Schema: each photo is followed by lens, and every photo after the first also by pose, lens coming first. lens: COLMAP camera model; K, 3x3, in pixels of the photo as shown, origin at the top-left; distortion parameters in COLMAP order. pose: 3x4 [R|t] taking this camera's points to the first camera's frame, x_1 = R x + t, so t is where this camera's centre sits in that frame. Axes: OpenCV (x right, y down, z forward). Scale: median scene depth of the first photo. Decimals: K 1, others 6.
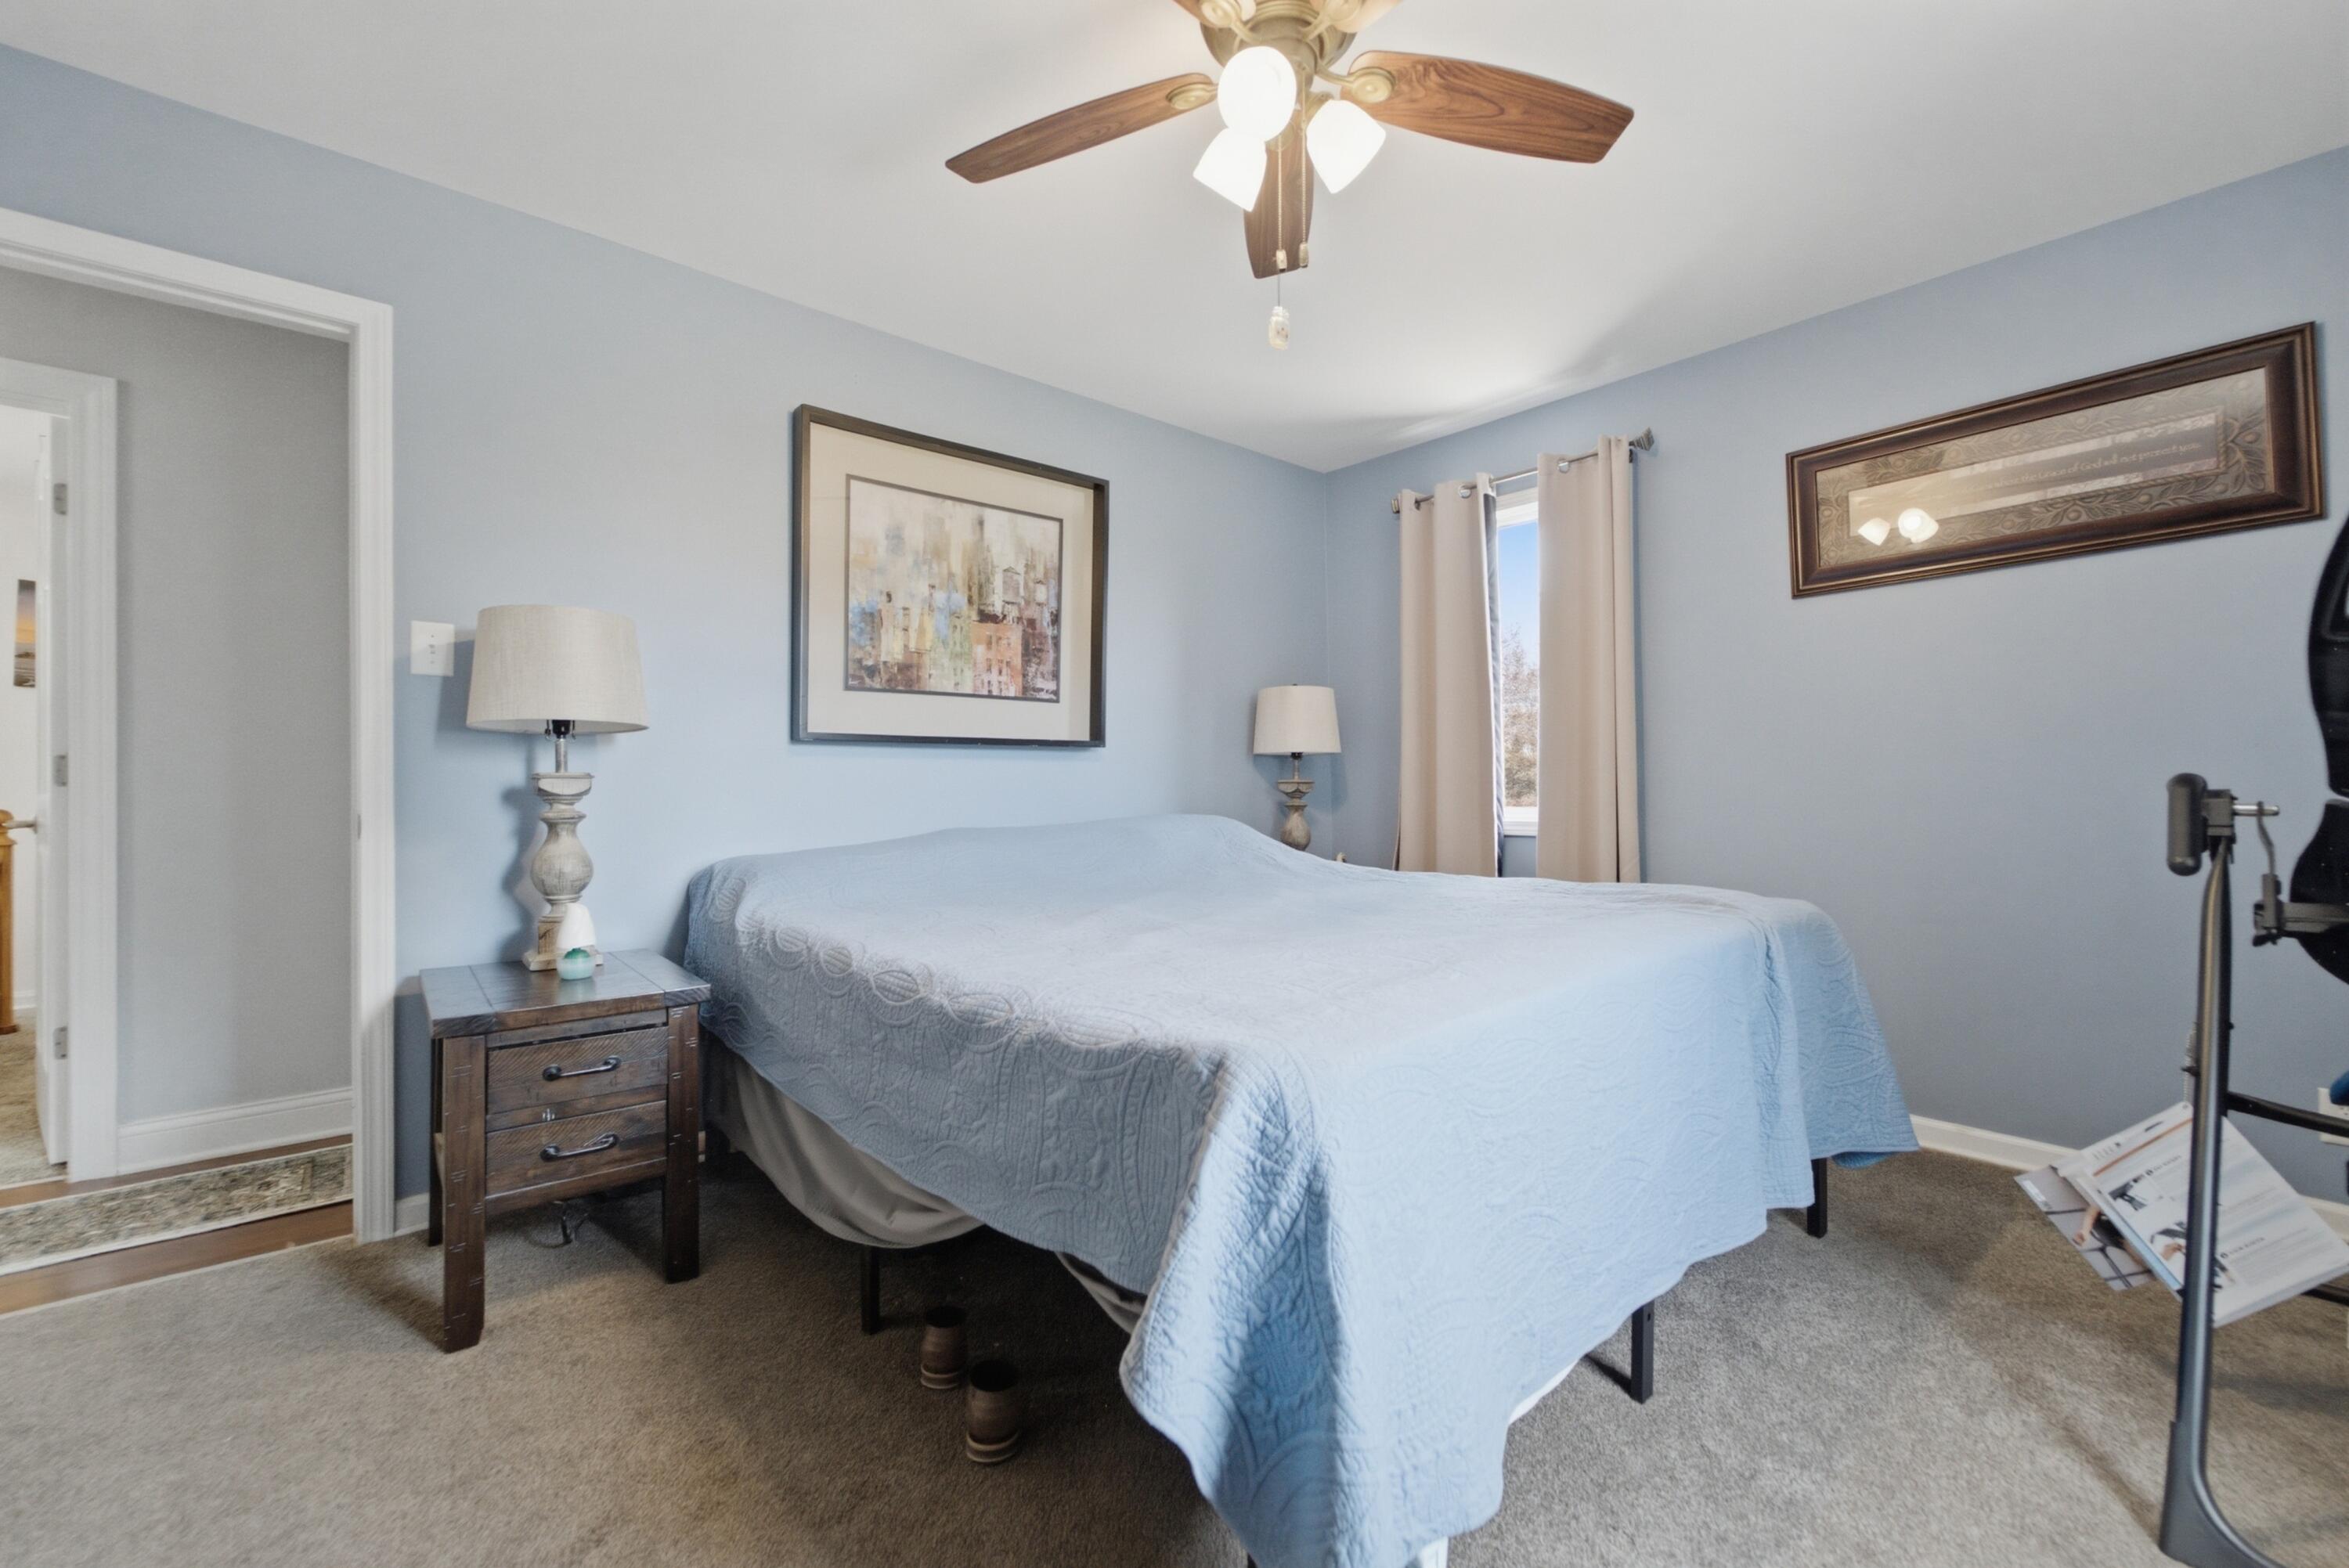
lens RADIAL K [[971.0, 0, 1185.5], [0, 971.0, 797.0], [0, 0, 1]] dist [-0.001263, 0.000379]
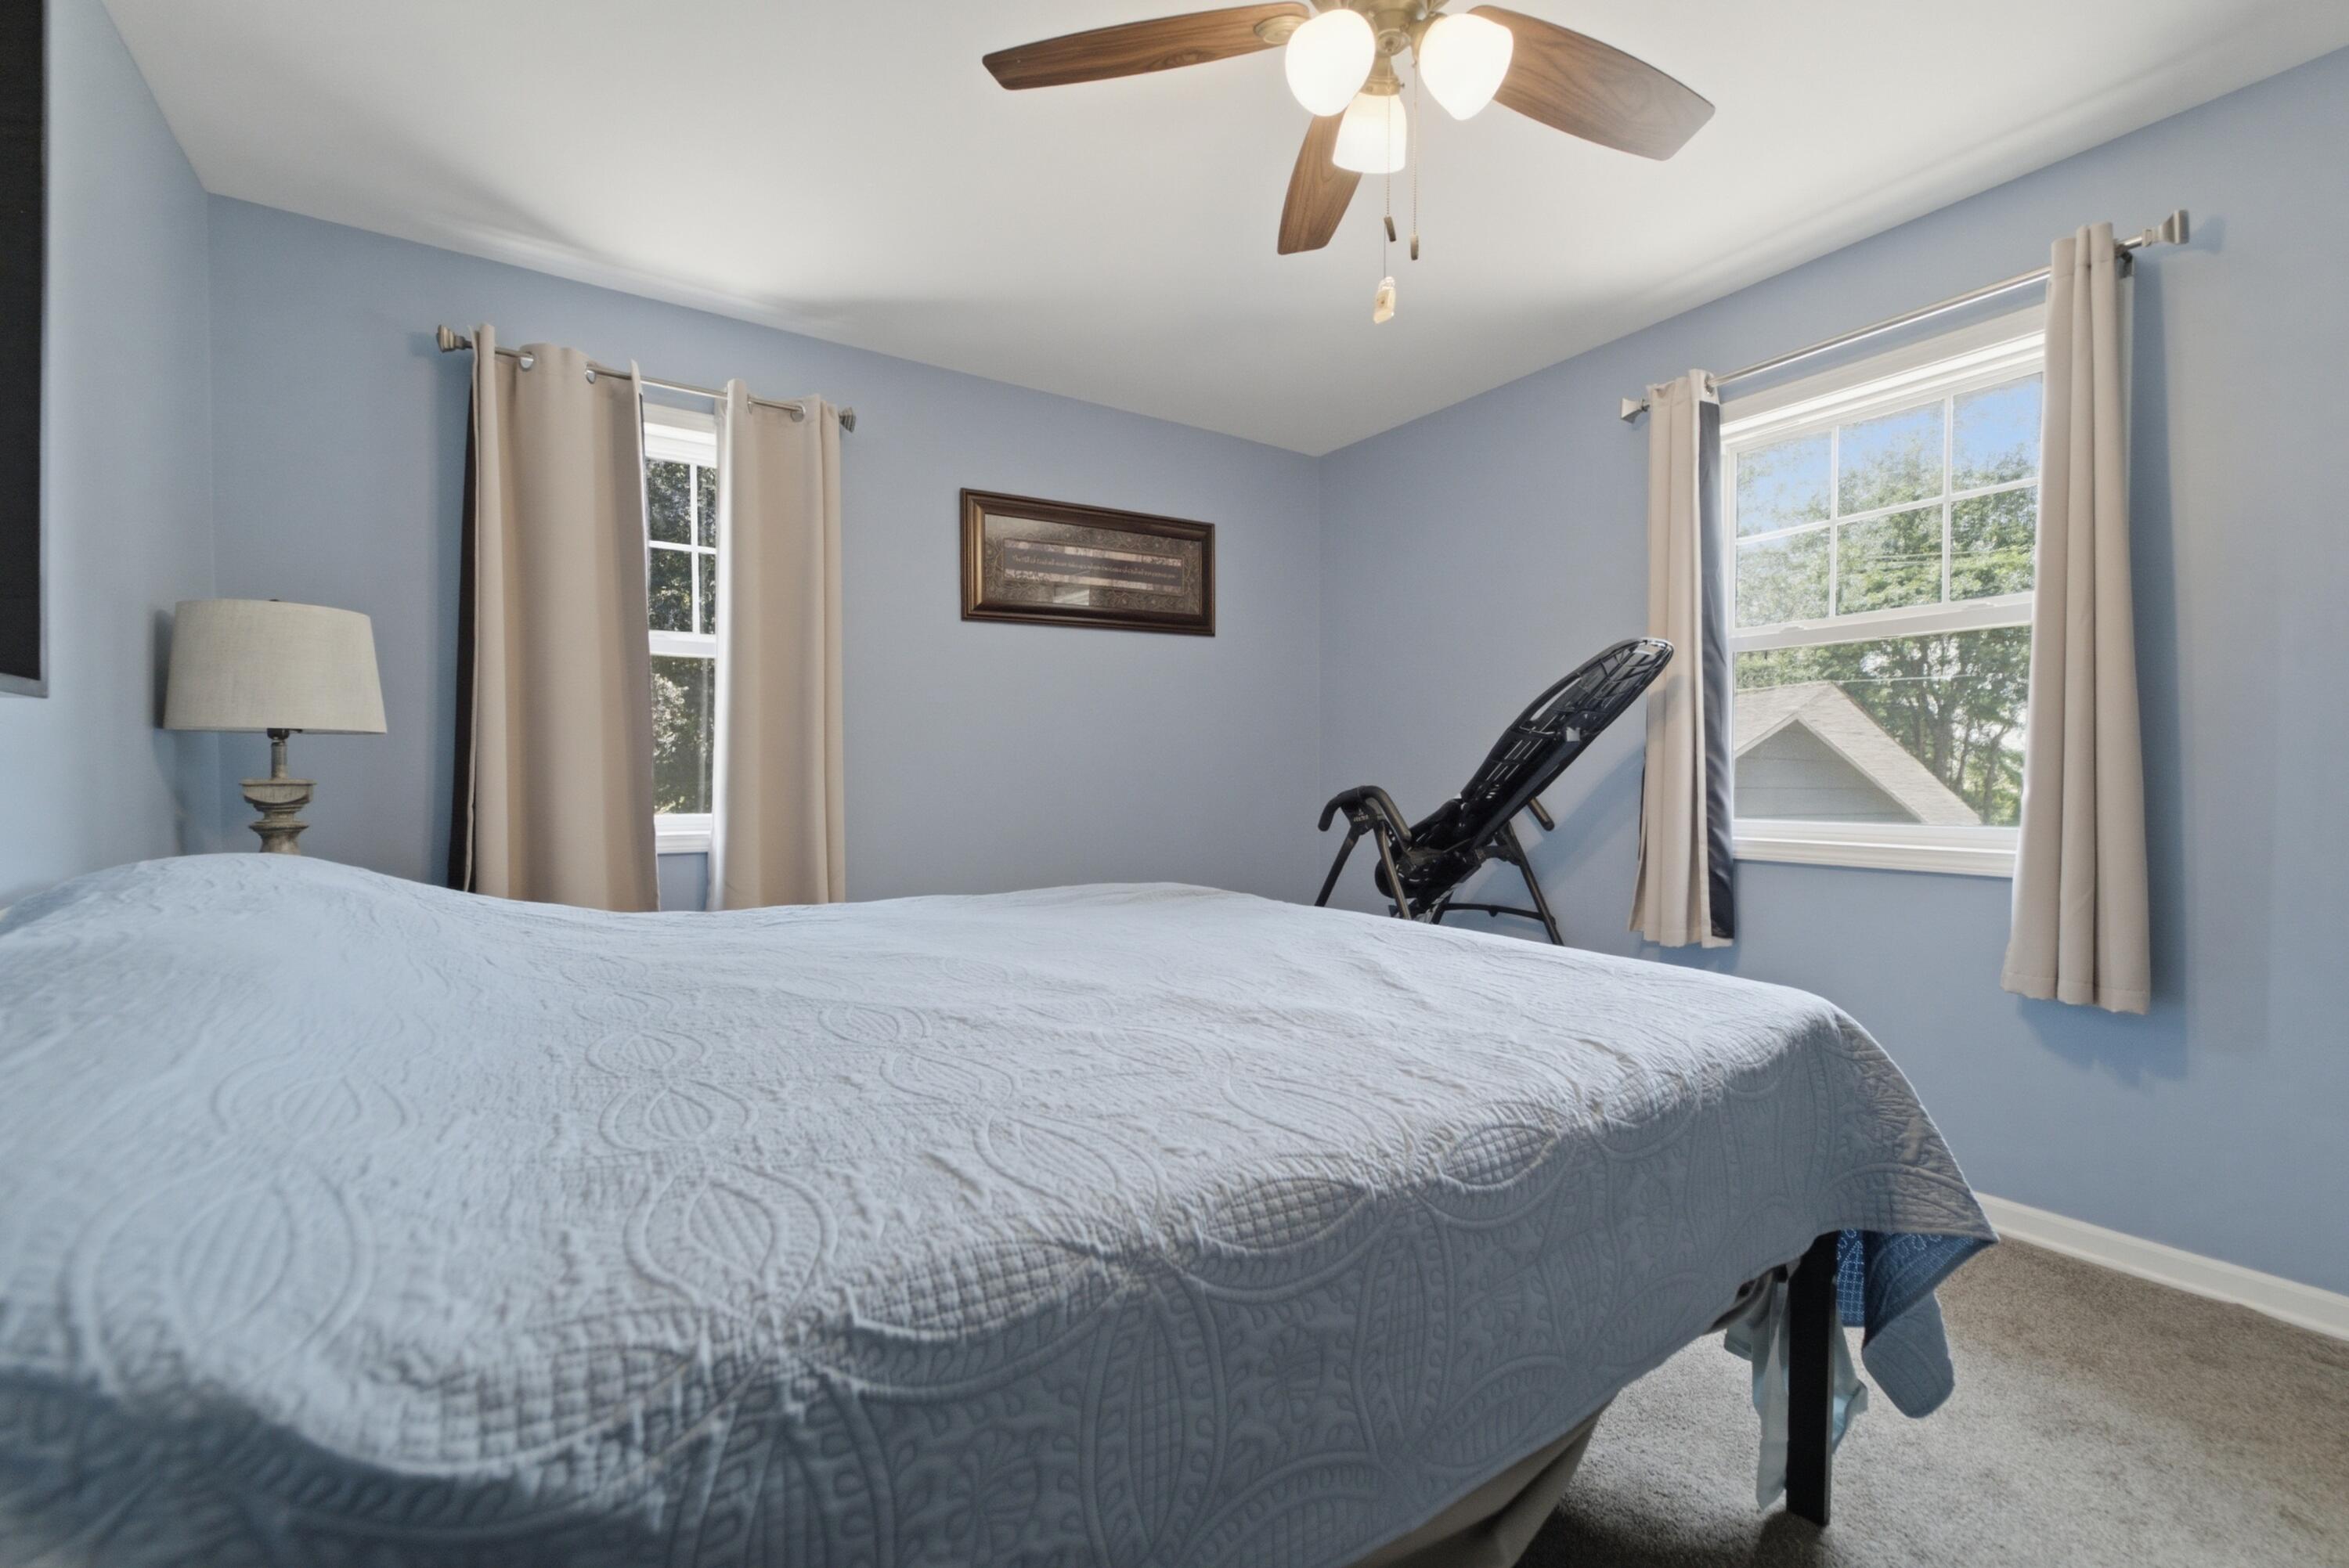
lens RADIAL K [[971.0, 0, 1185.5], [0, 971.0, 797.0], [0, 0, 1]] dist [-0.001263, 0.000379]
pose [[0.131015, -0.019753, 0.991184, -0.580983], [0.001474, 0.999804, 0.019730, -0.018745], [-0.991379, -0.001124, 0.131018, 0.724963]]
